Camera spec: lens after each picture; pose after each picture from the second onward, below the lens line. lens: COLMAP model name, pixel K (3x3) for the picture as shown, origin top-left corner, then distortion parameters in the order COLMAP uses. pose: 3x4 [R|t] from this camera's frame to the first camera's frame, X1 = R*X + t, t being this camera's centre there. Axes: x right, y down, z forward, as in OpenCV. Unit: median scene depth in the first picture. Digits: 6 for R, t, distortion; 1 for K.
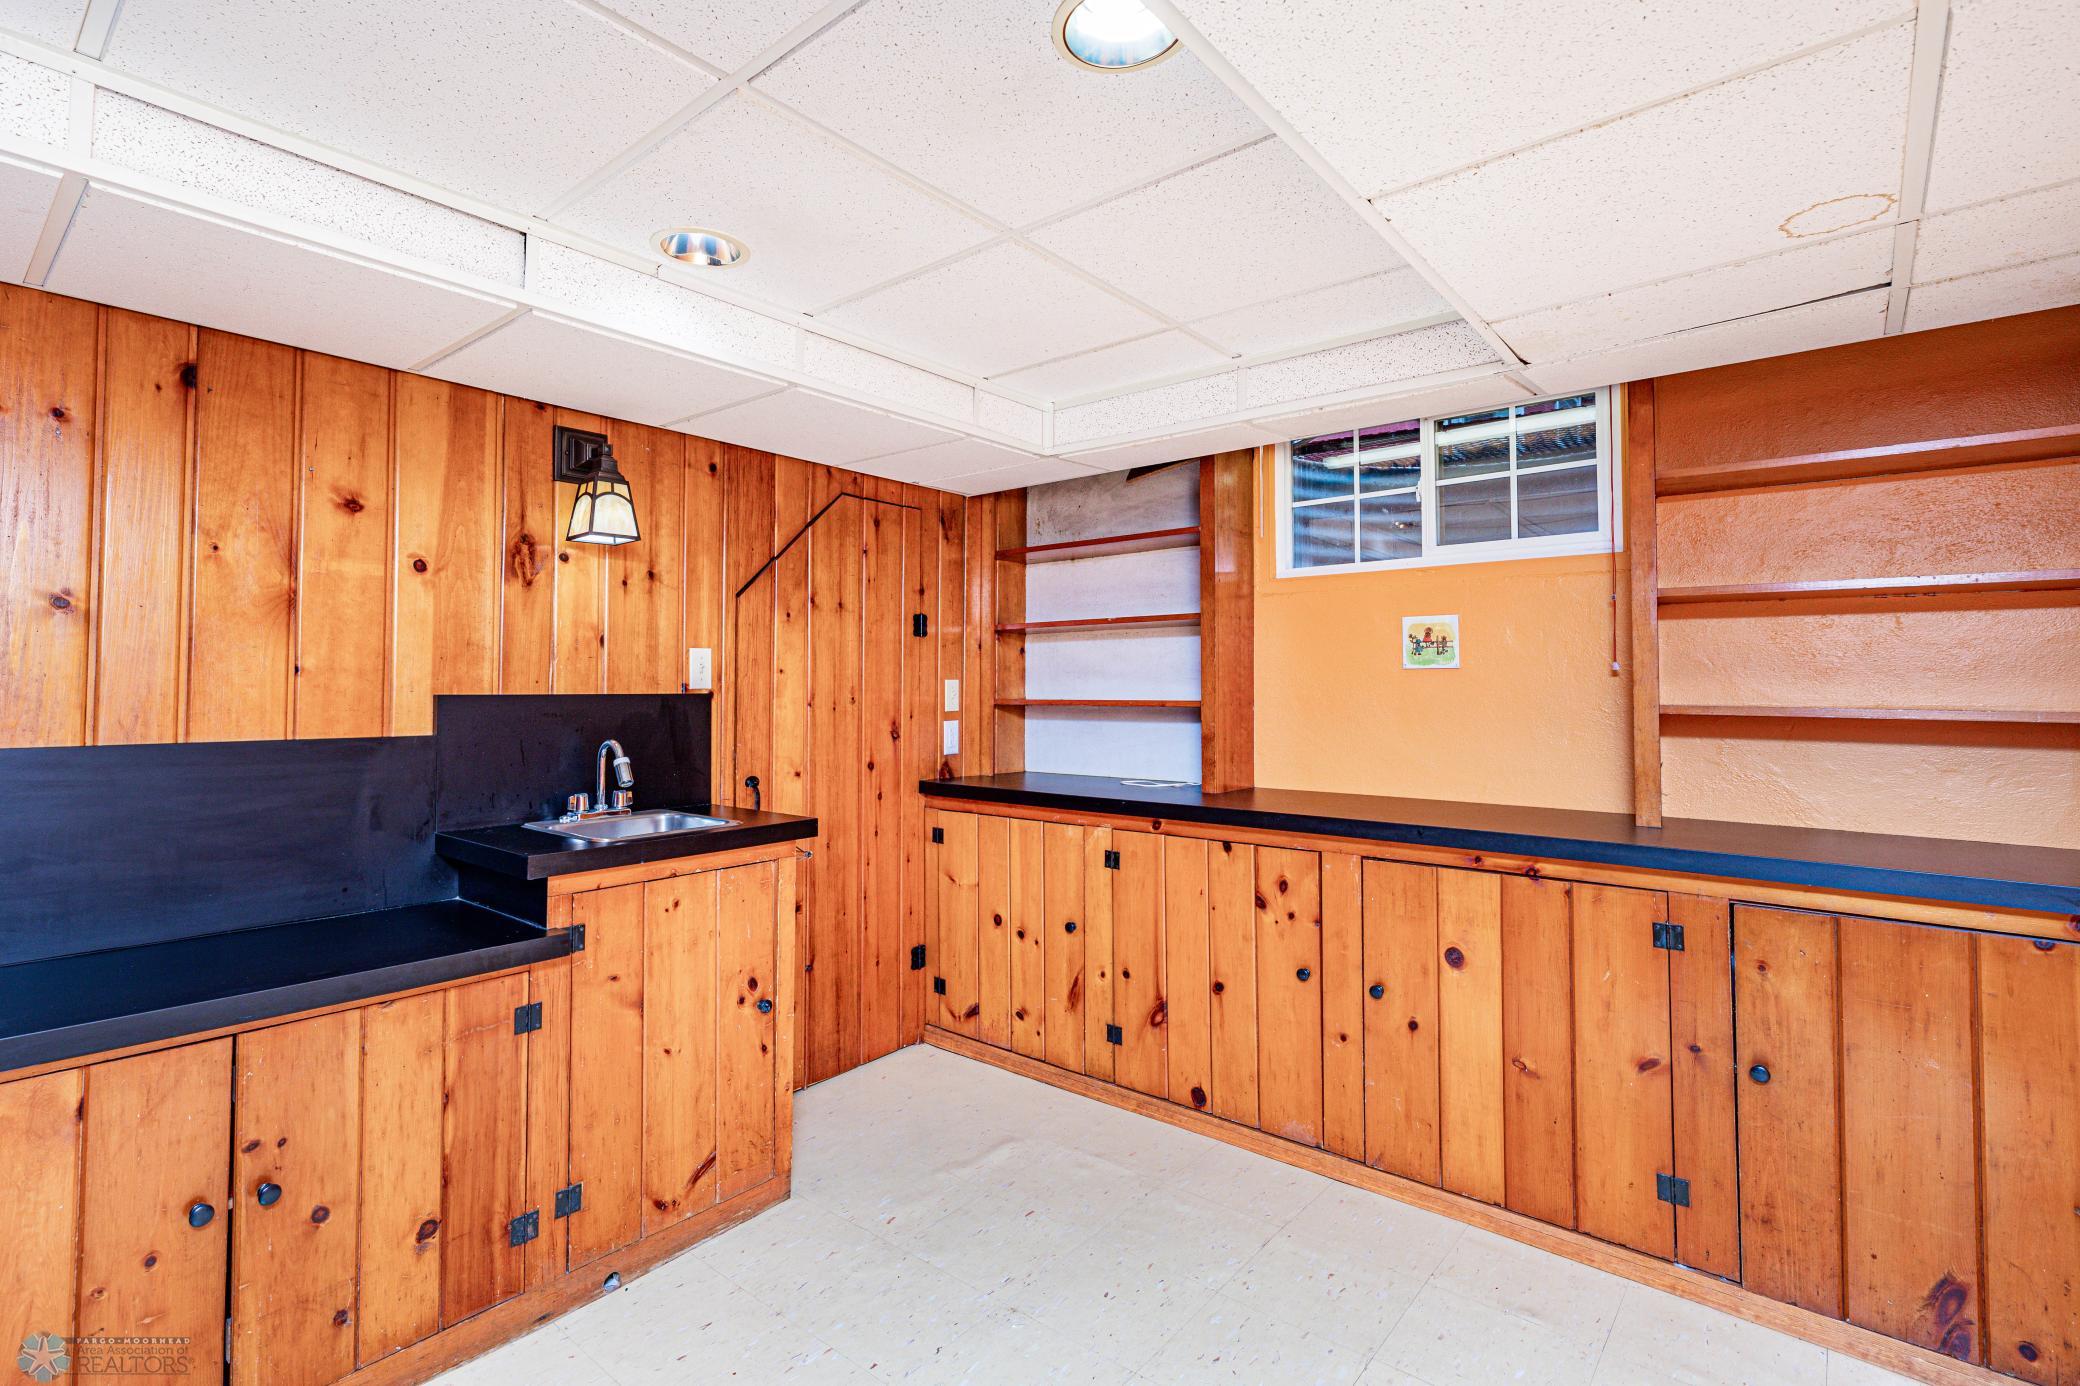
lens RADIAL K [[1186.5, 0, 1050.2], [0, 1186.5, 650.0], [0, 0, 1]] dist [-0.001384, -0.000703]
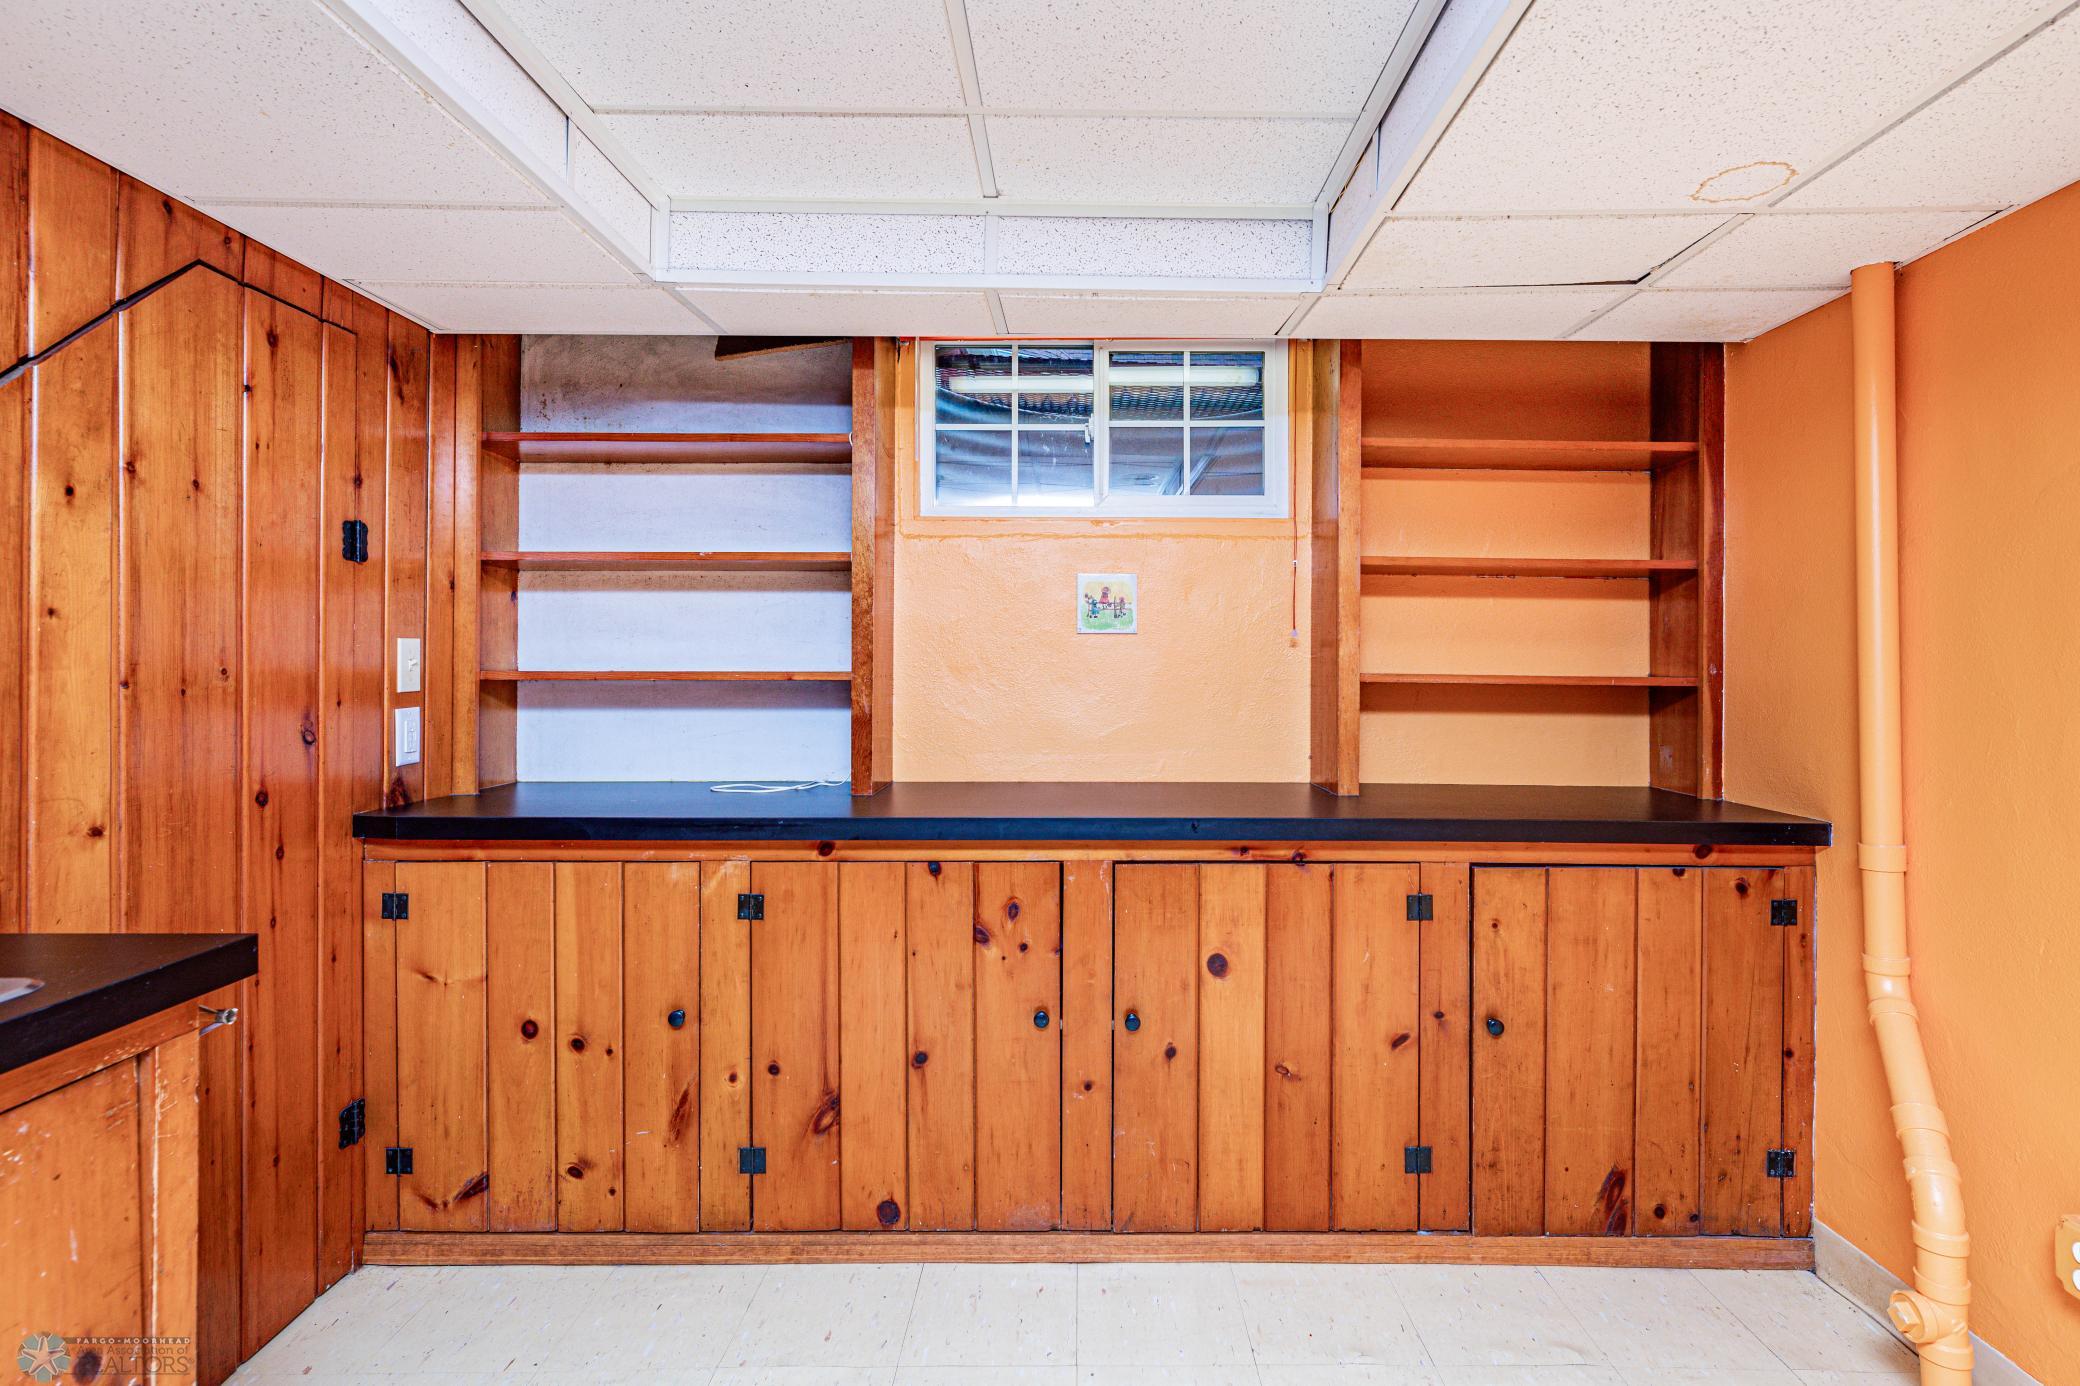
lens RADIAL K [[1013.9, 0, 1039.9], [0, 1013.9, 668.1], [0, 0, 1]] dist [0.000419, -0.000380]
pose [[0.733233, -0.002703, 0.679972, -0.226887], [-0.023822, 0.999276, 0.029660, 0.019996], [-0.679560, -0.037946, 0.732638, 0.483068]]
